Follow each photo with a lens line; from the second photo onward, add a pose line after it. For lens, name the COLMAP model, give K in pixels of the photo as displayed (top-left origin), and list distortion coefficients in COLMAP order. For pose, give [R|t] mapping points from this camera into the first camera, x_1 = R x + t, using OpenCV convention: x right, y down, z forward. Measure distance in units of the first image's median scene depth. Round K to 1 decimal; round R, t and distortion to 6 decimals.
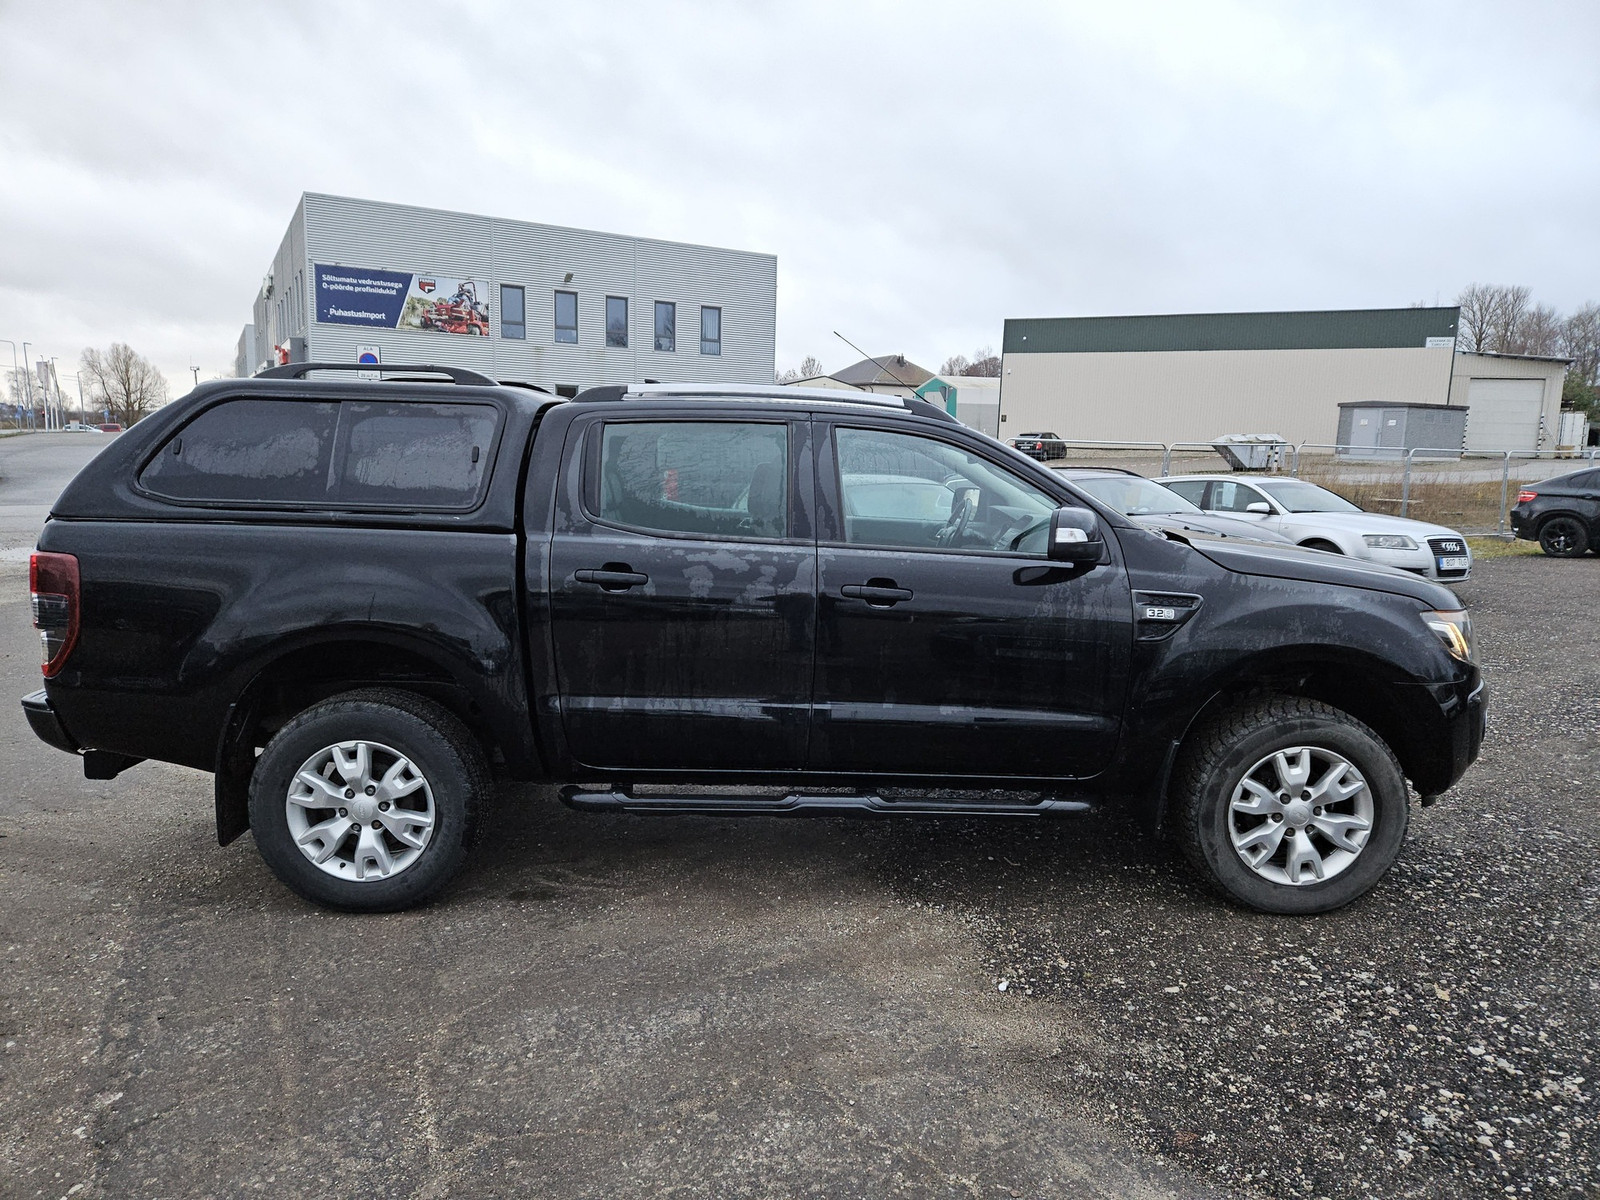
lens RADIAL K [[1147.2, 0, 800.0], [0, 1147.2, 600.0], [0, 0, 1]] dist [0.039235, -0.004865]
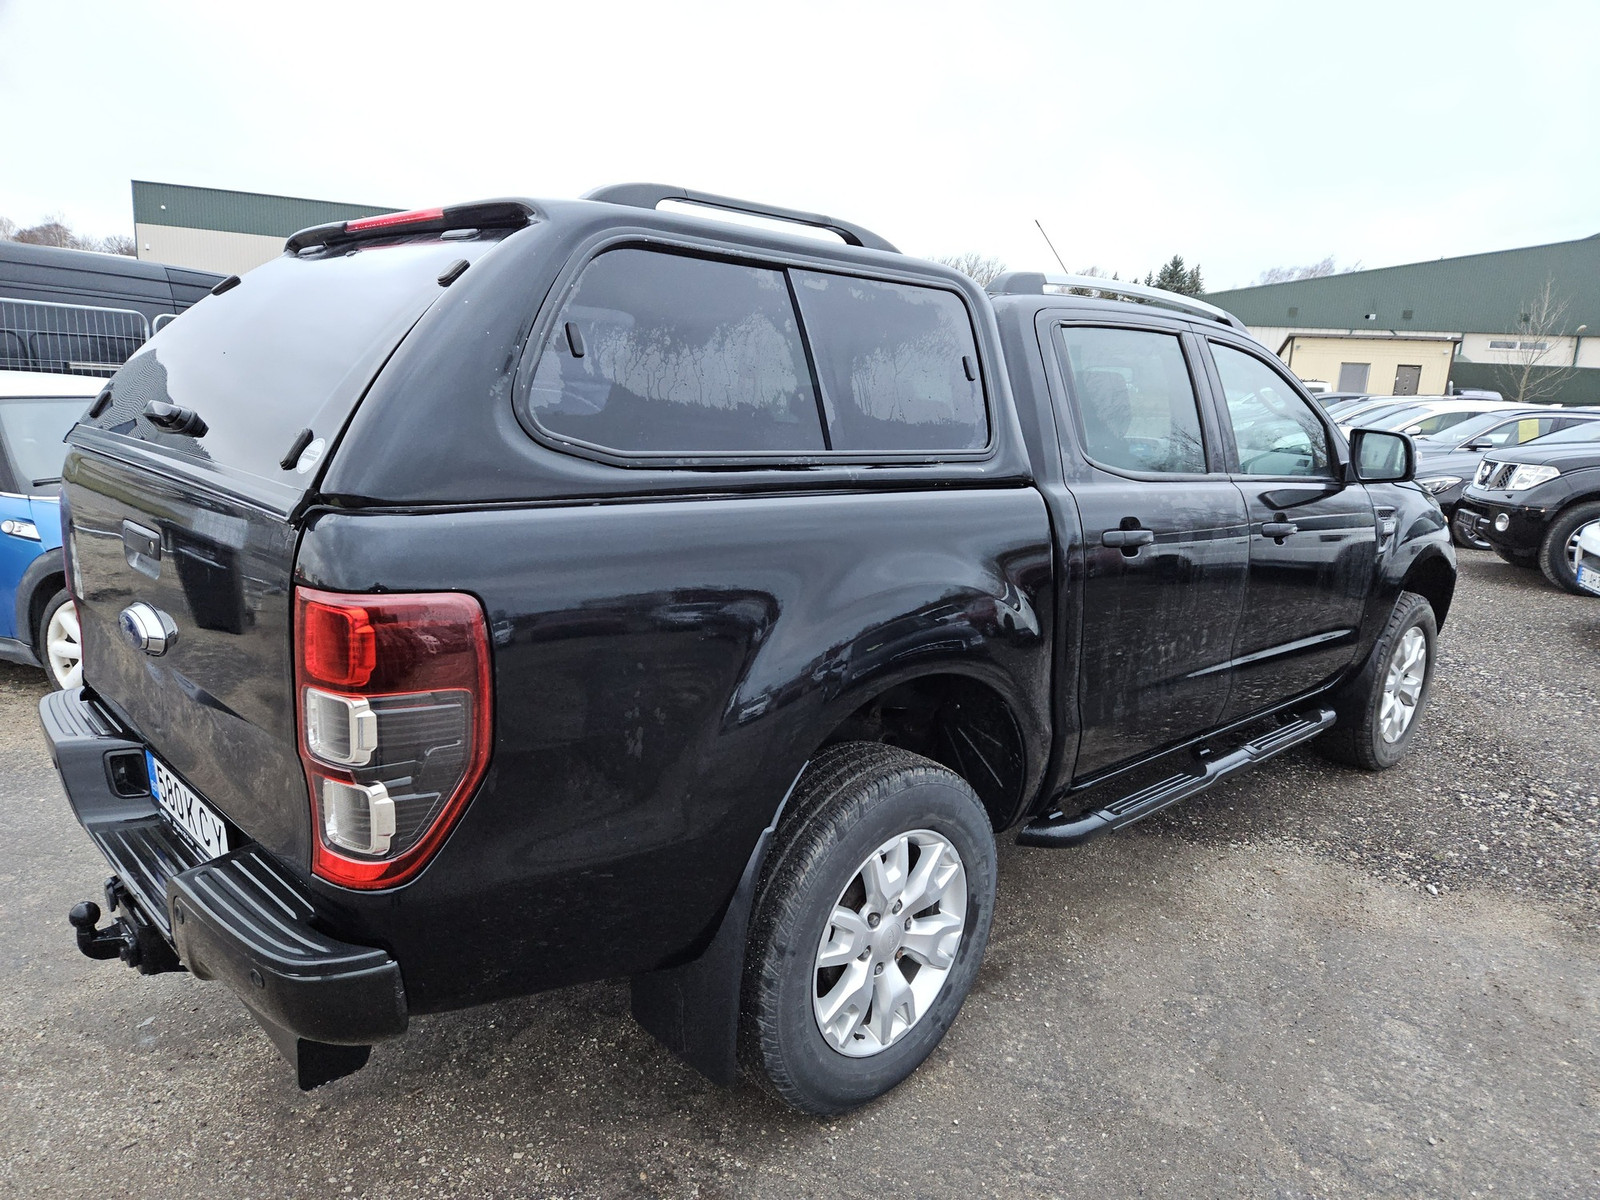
lens RADIAL K [[1147.2, 0, 800.0], [0, 1147.2, 600.0], [0, 0, 1]] dist [0.039235, -0.004865]
pose [[0.681010, -0.122890, 0.721889, -0.852188], [0.064233, 0.992043, 0.108284, -0.073466], [-0.729452, -0.027373, 0.683484, 0.621609]]
